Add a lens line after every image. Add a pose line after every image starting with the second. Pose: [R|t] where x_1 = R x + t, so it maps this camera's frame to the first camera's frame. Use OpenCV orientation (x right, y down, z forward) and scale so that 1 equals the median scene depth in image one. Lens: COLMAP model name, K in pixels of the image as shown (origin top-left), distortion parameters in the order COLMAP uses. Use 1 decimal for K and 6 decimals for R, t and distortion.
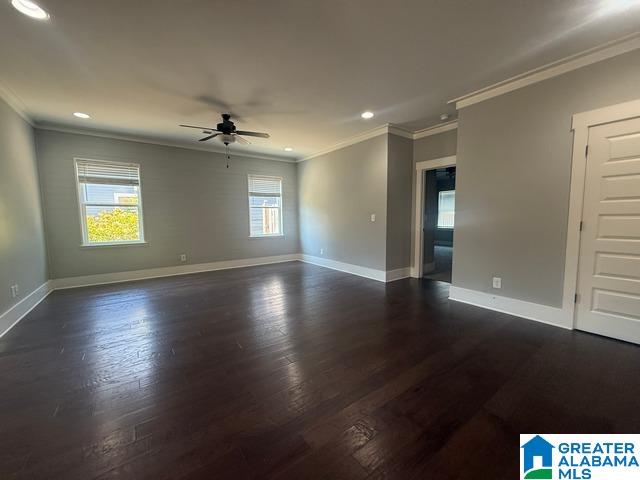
lens RADIAL K [[255.6, 0, 317.7], [0, 255.6, 240.3], [0, 0, 1]] dist [0.000714, 0.000543]
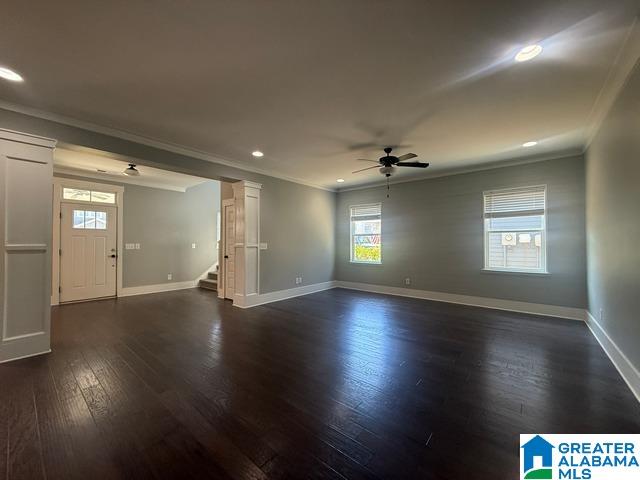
lens RADIAL K [[255.5, 0, 320.0], [0, 255.5, 240.0], [0, 0, 1]] dist [0.005742, 0.000202]
pose [[0.255421, -0.004222, -0.966821, 0.465347], [-0.093806, 0.995164, -0.029128, -0.042765], [0.962269, 0.098133, 0.253789, 0.387130]]
